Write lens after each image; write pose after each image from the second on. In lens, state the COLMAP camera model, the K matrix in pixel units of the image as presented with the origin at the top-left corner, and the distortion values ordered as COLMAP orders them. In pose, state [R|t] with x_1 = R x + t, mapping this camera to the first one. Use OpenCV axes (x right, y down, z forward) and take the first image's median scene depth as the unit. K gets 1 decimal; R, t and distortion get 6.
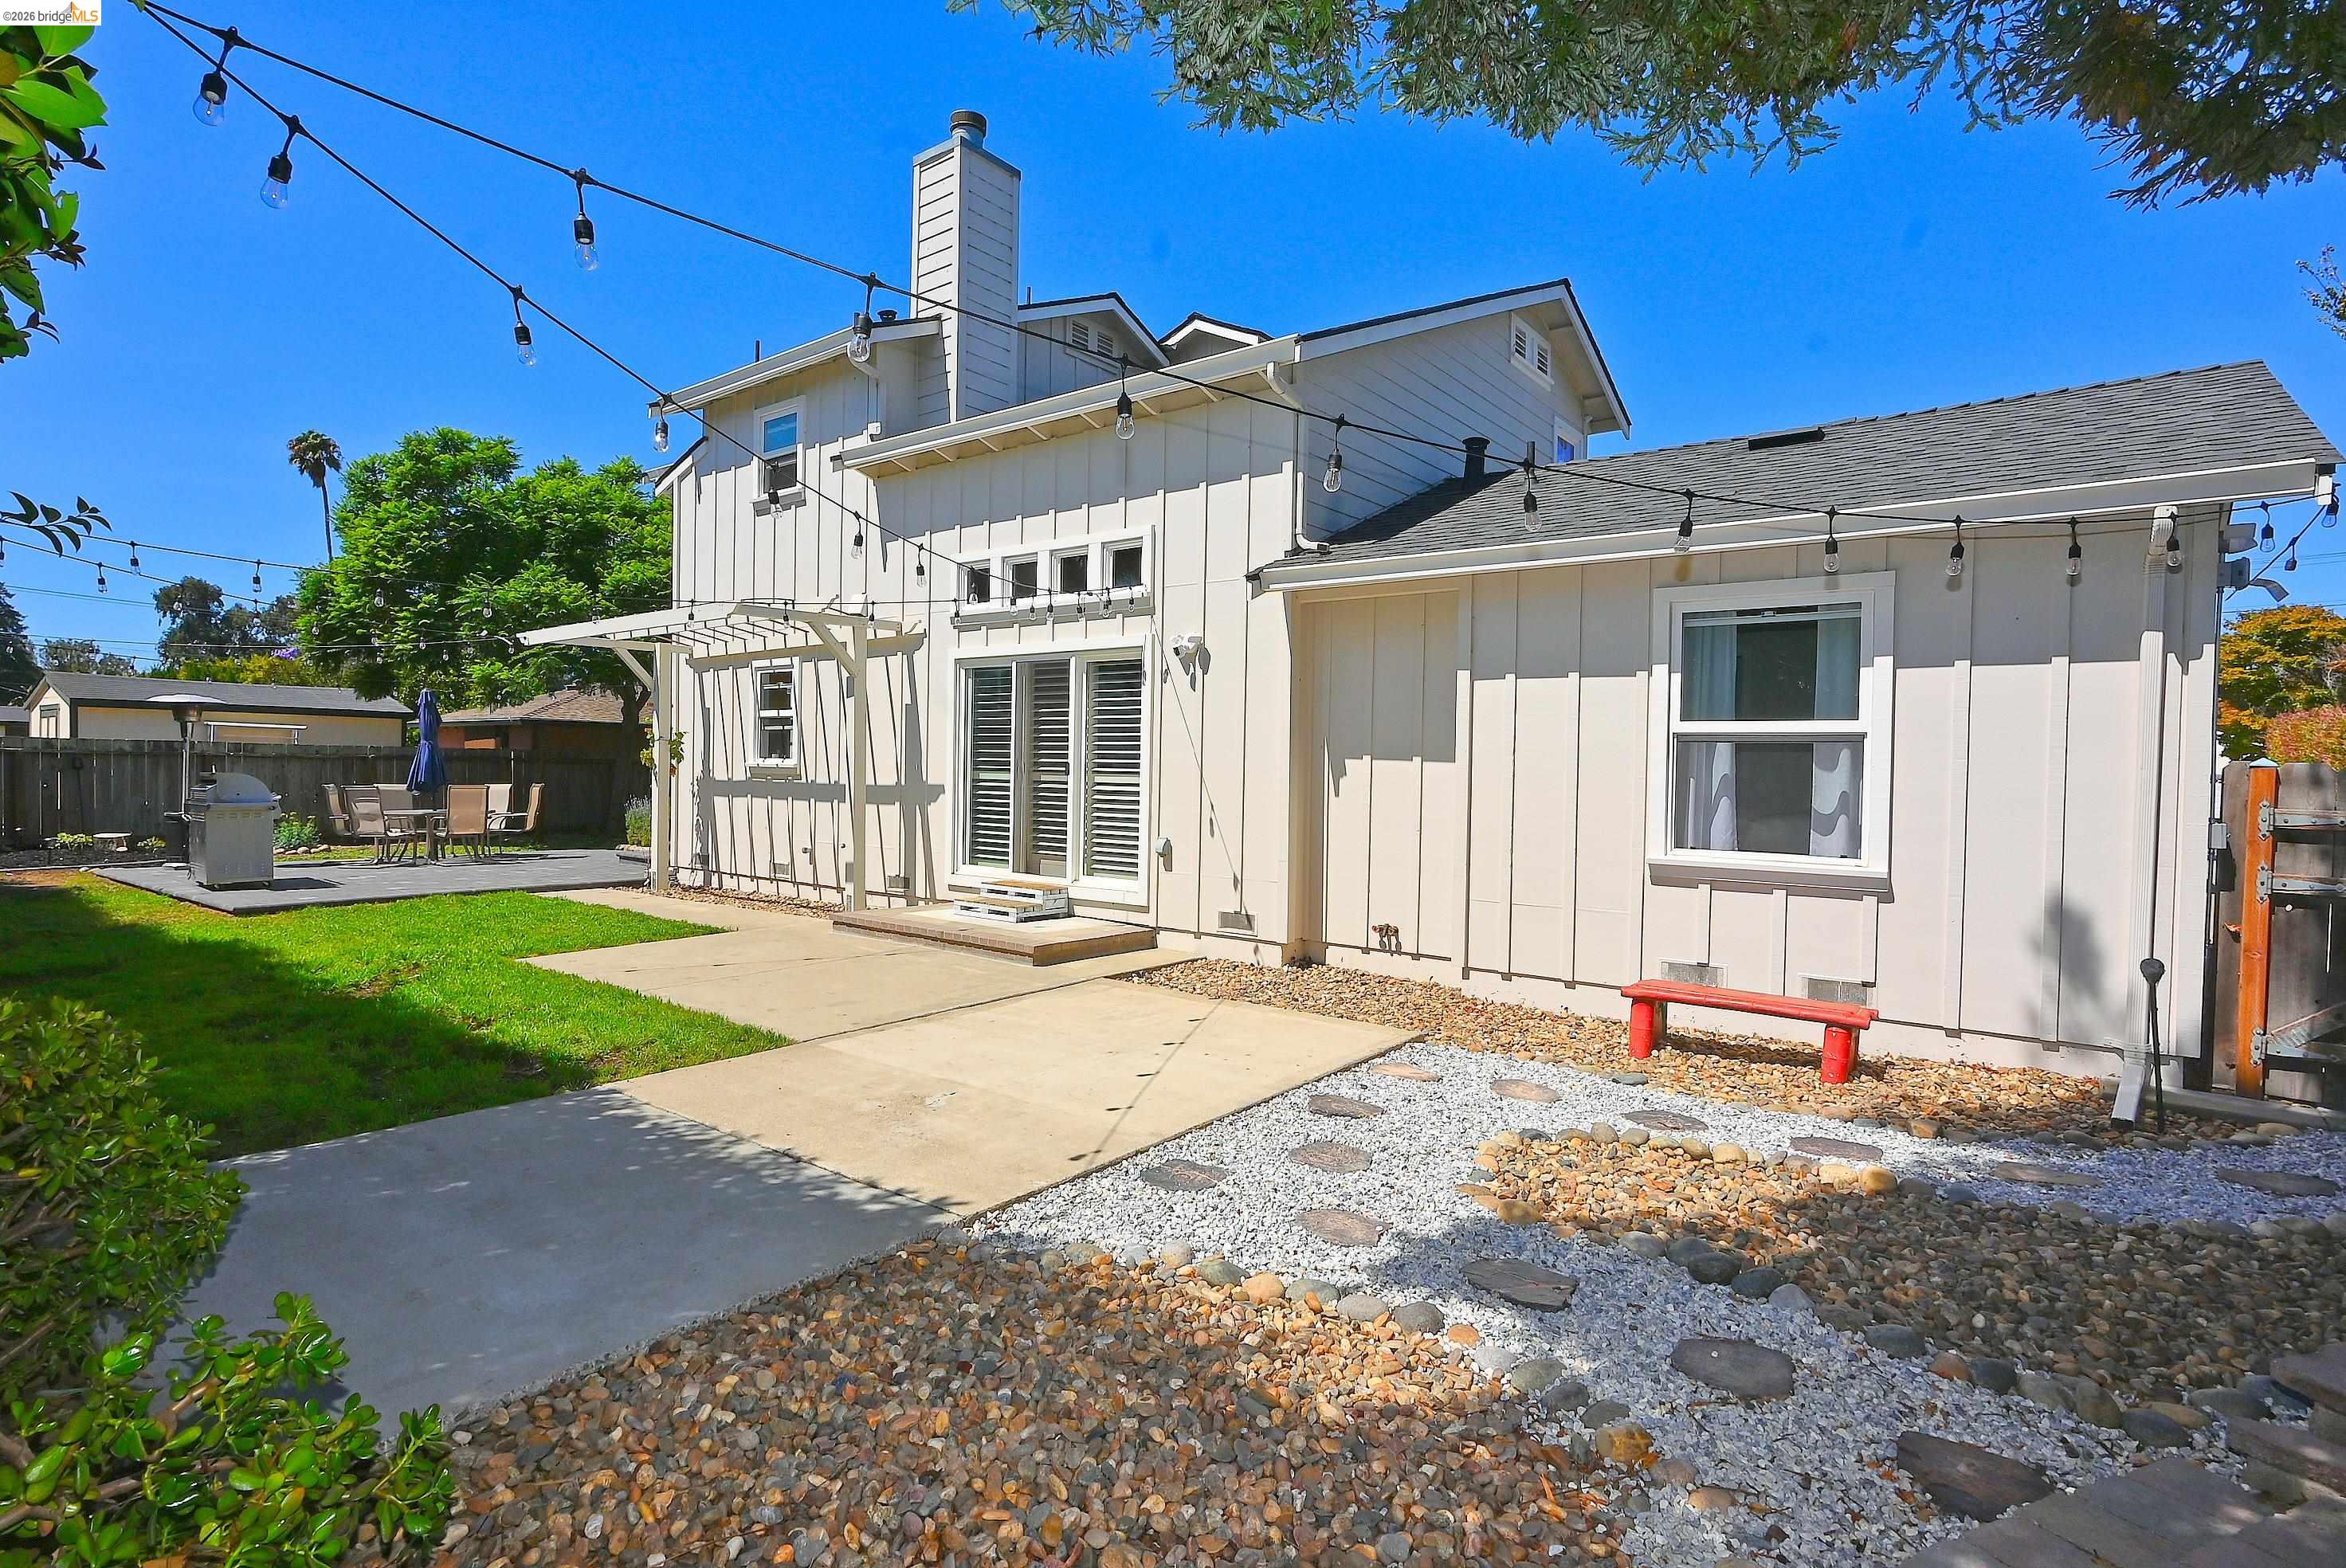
lens RADIAL K [[1159.1, 0, 1173.0], [0, 1159.1, 784.0], [0, 0, 1]] dist [-0.002423, 0.001726]
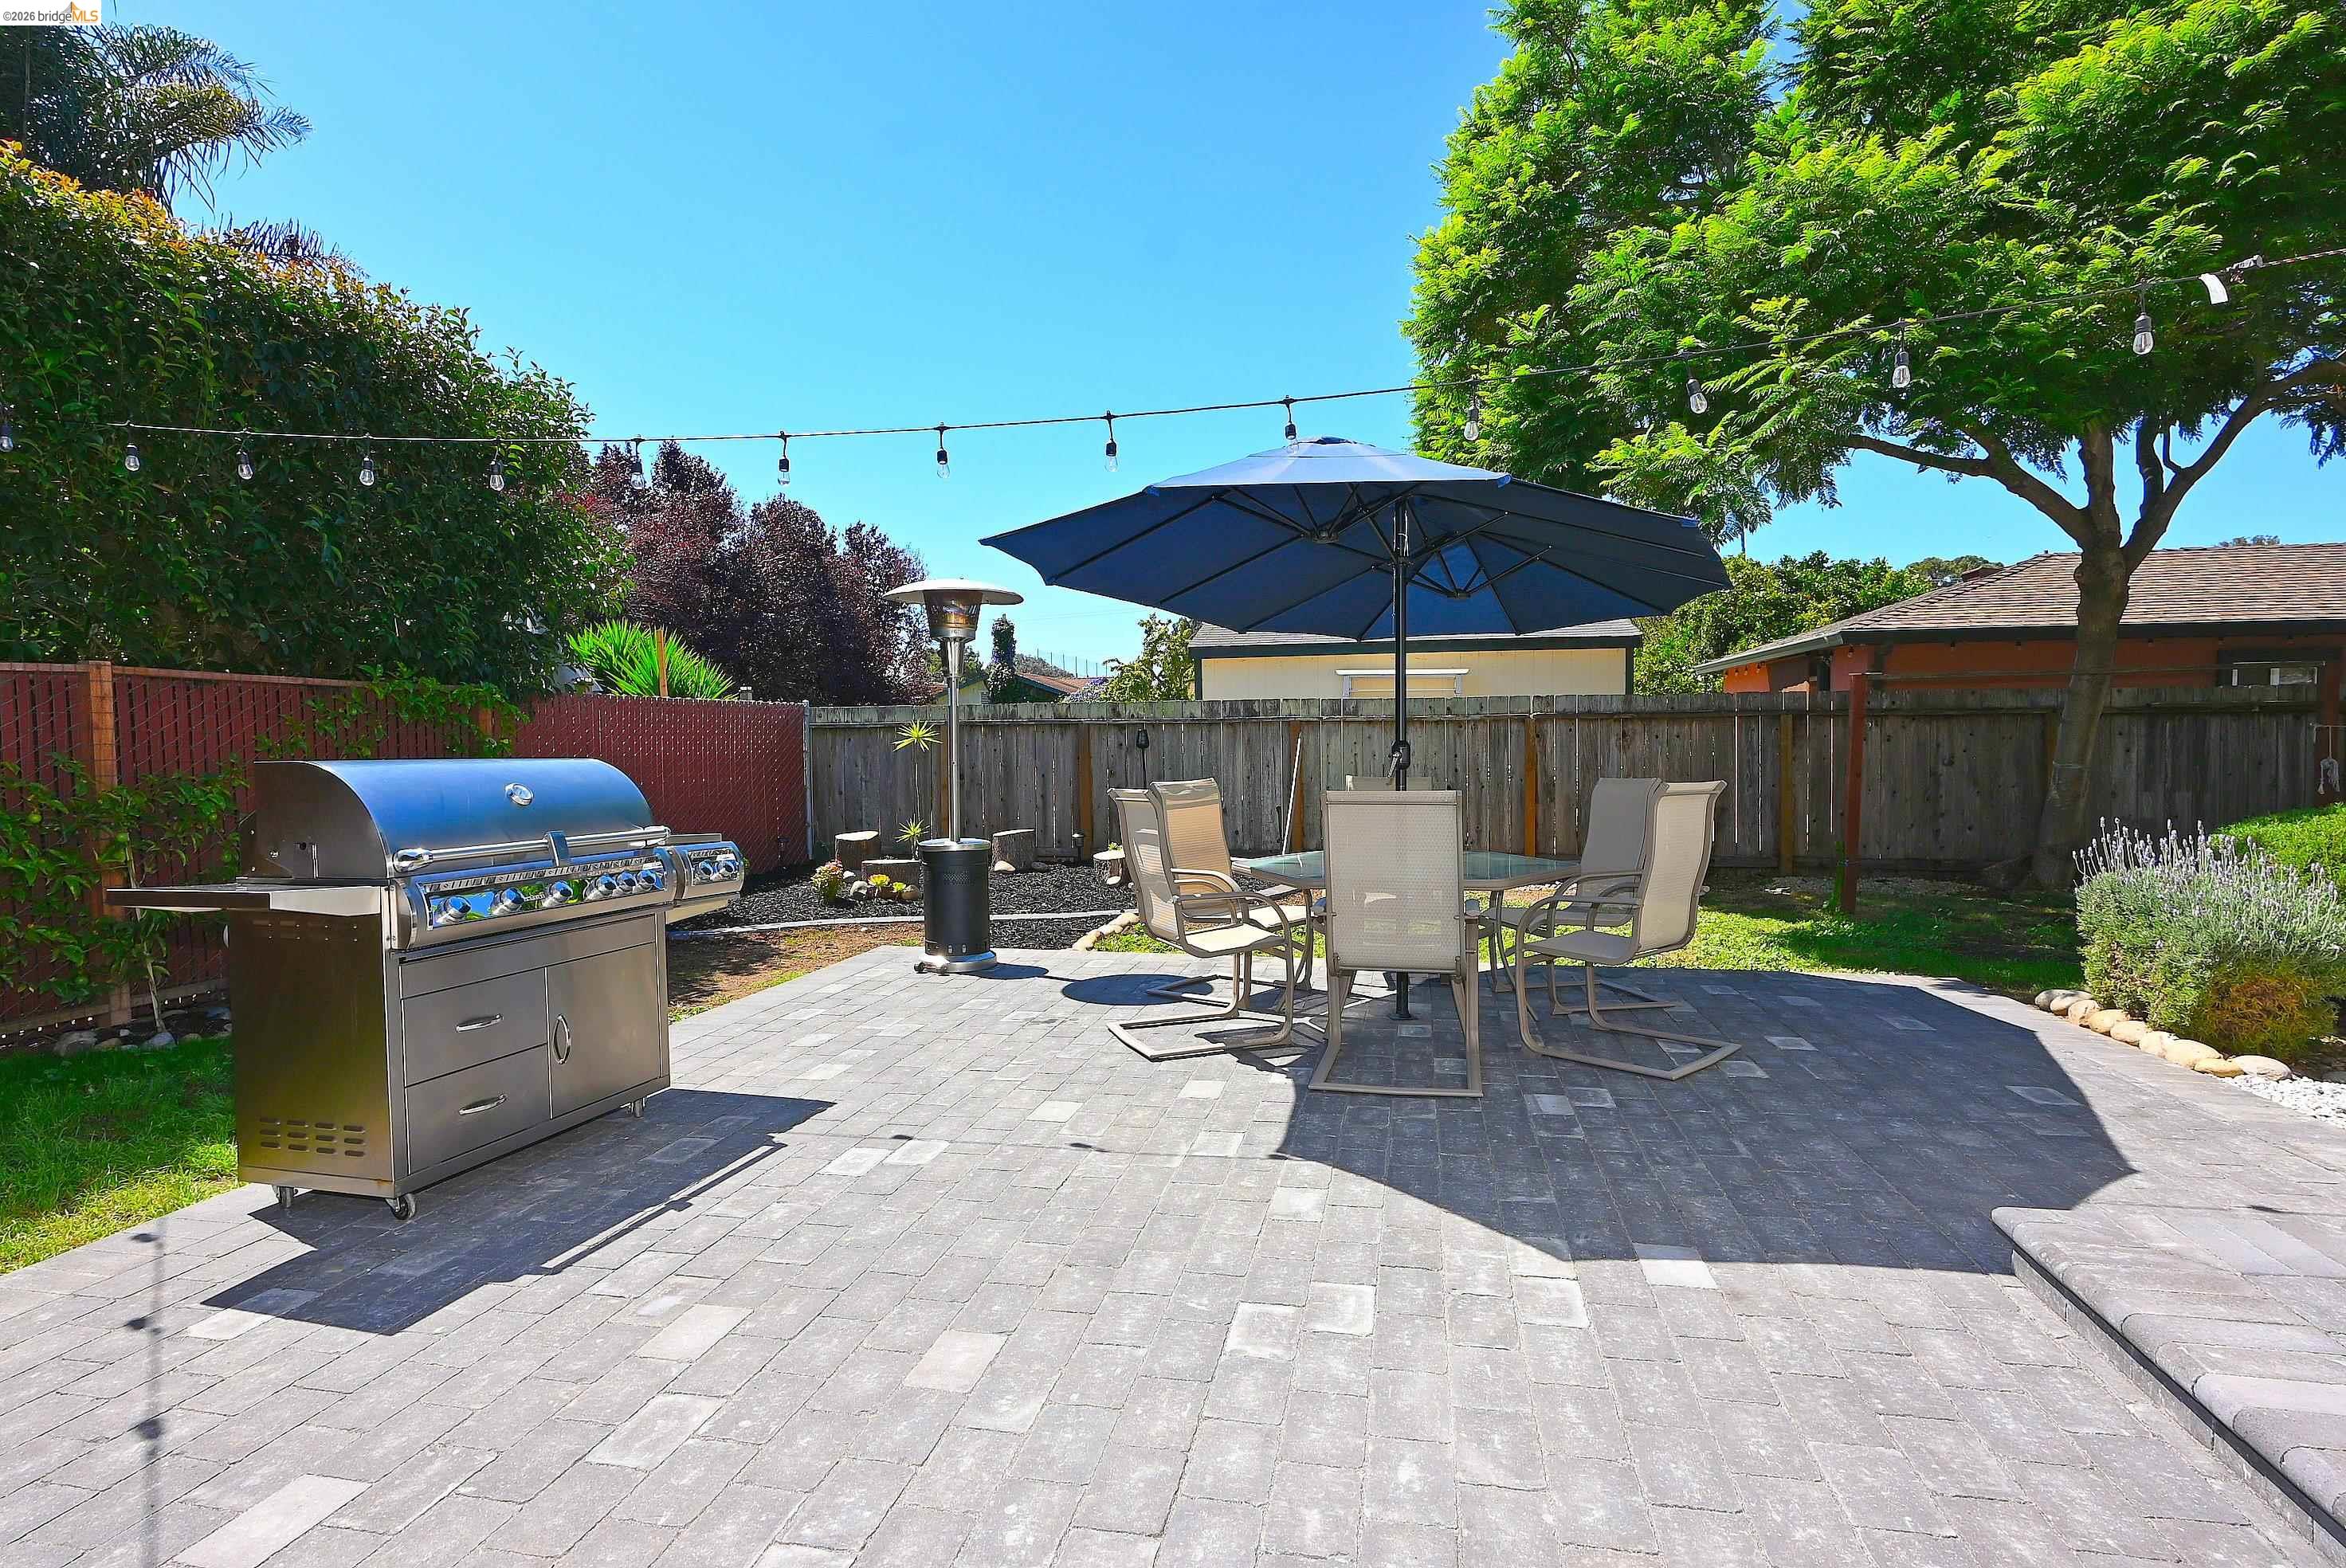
lens RADIAL K [[1159.1, 0, 1173.0], [0, 1159.1, 784.0], [0, 0, 1]] dist [-0.002423, 0.001726]
pose [[0.445833, 0.005191, -0.895101, -0.844766], [0.006203, 0.999941, 0.008889, 0.006414], [0.895095, -0.009515, 0.445775, 1.783419]]
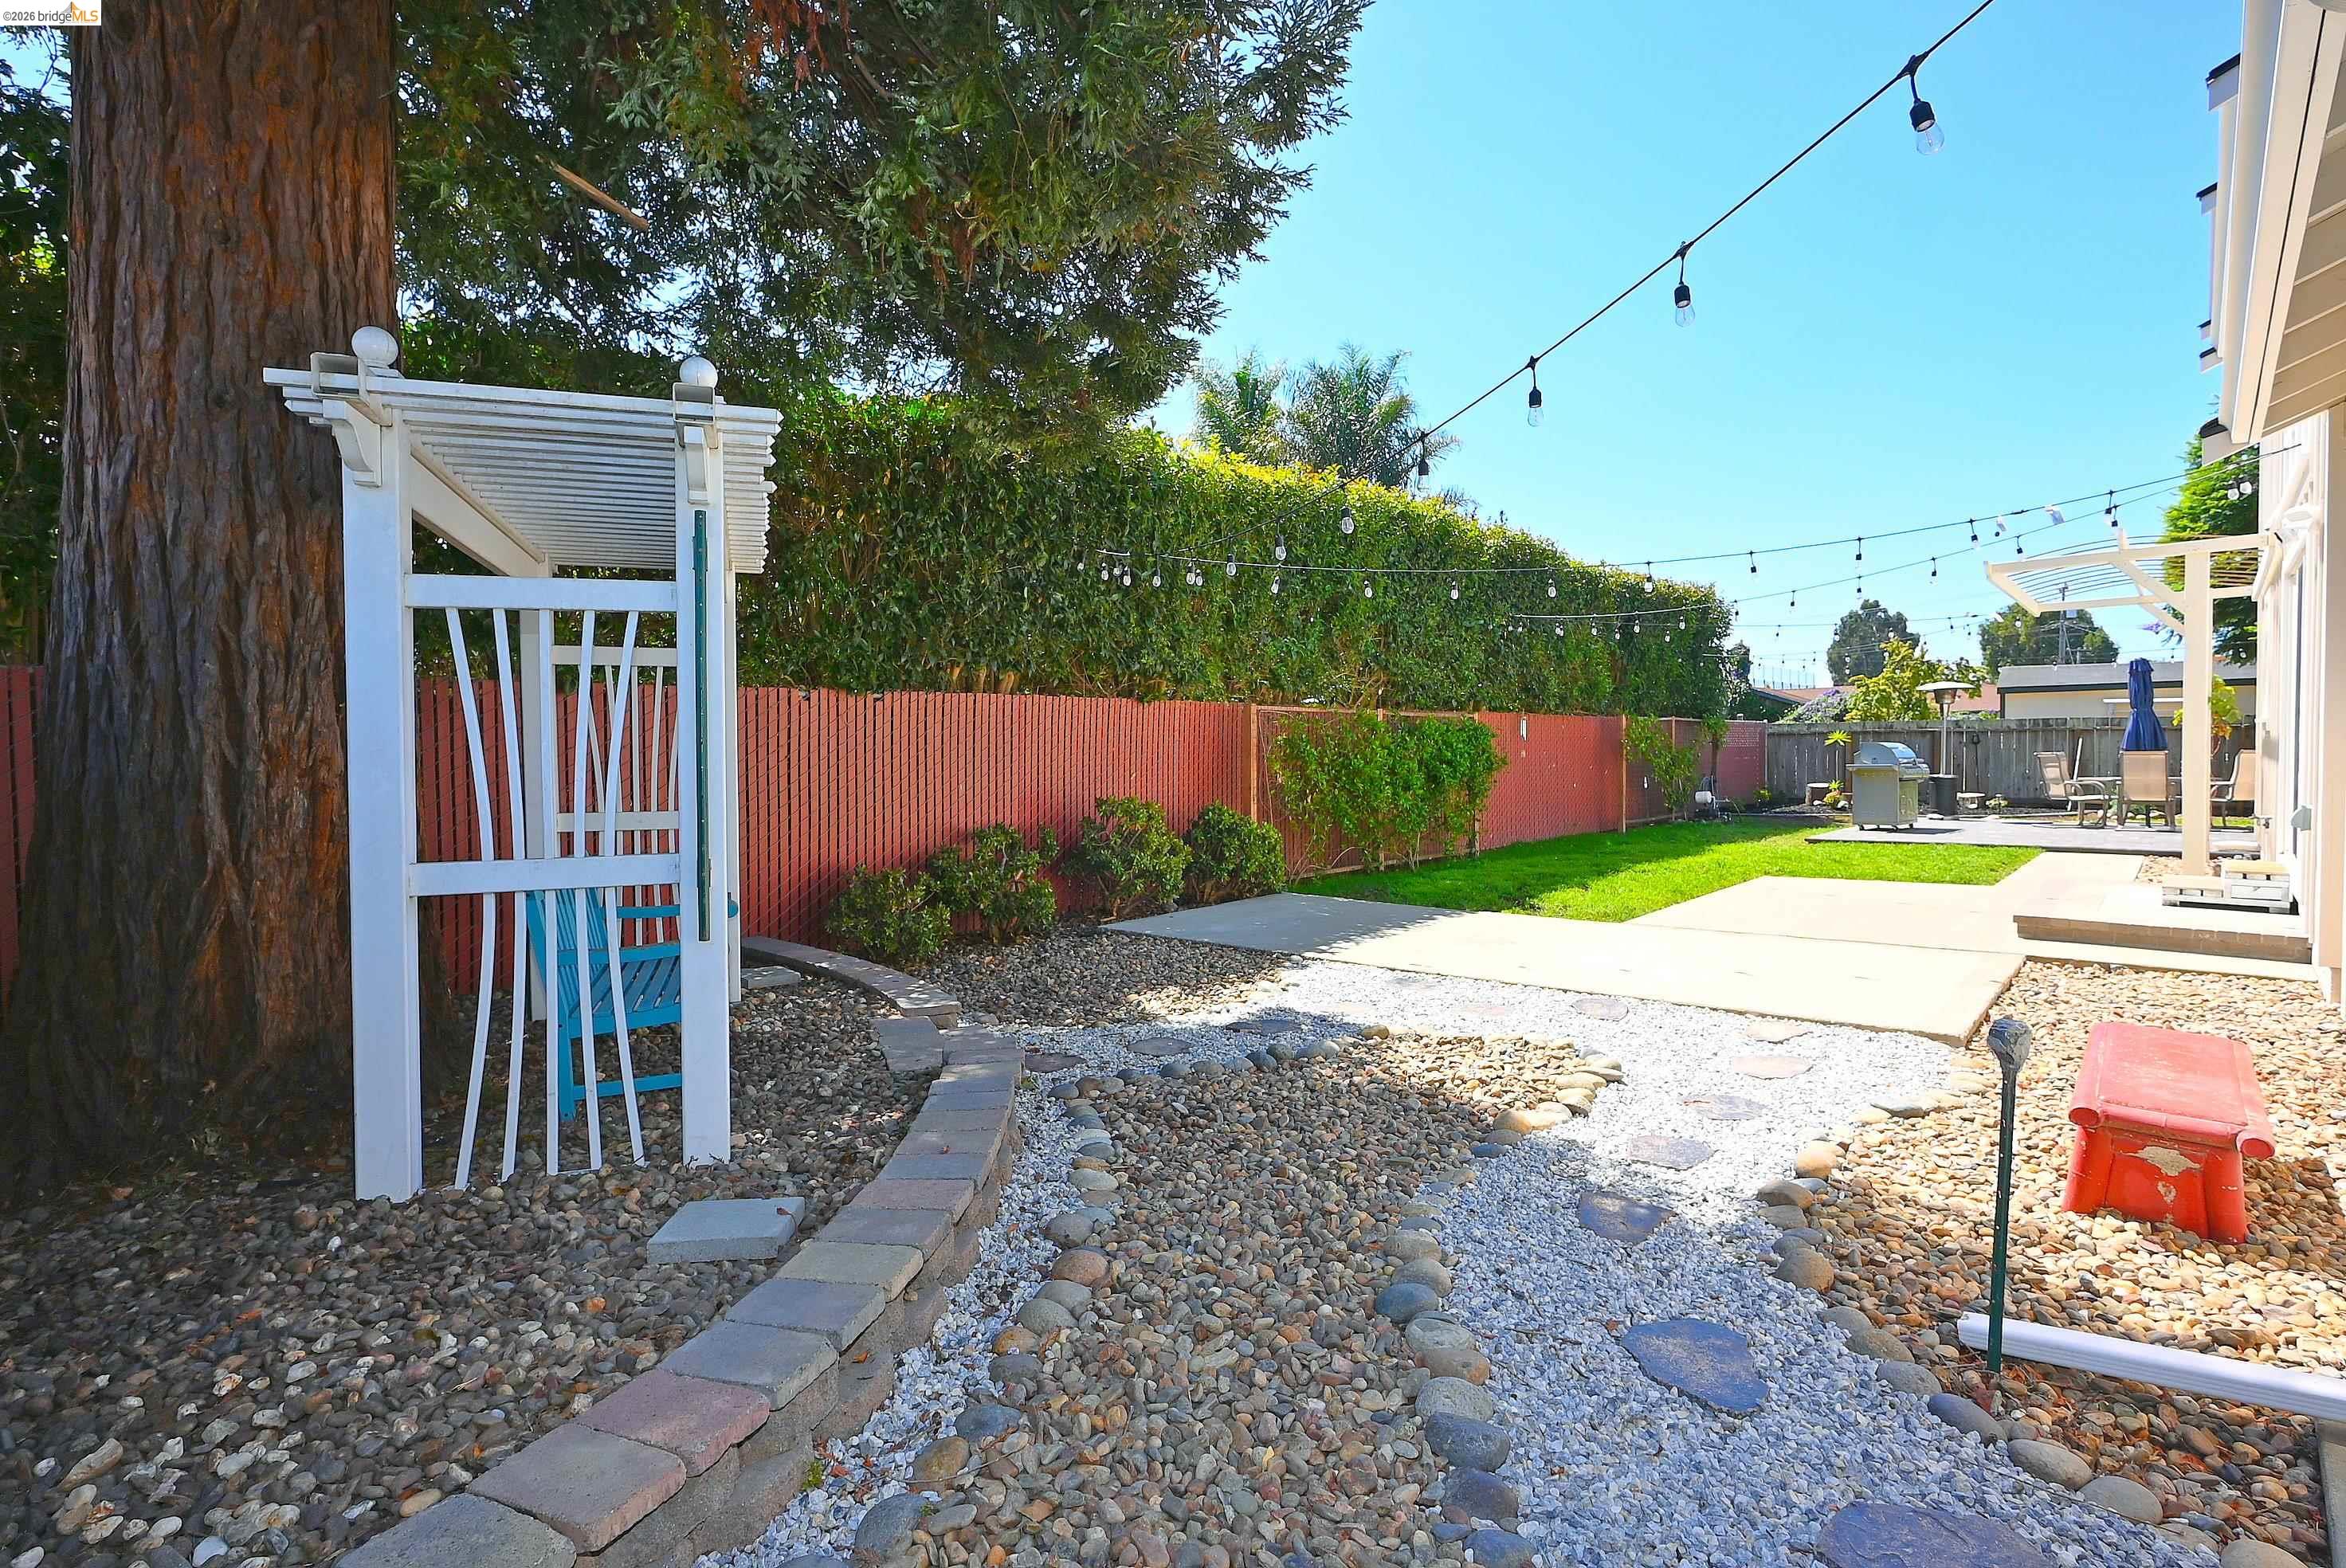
lens RADIAL K [[1159.1, 0, 1173.0], [0, 1159.1, 784.0], [0, 0, 1]] dist [-0.002423, 0.001726]
pose [[-0.062544, 0.015682, -0.997919, 0.962563], [-0.001893, 0.999873, 0.015831, 0.031879], [0.998040, 0.002879, -0.062506, 0.486089]]
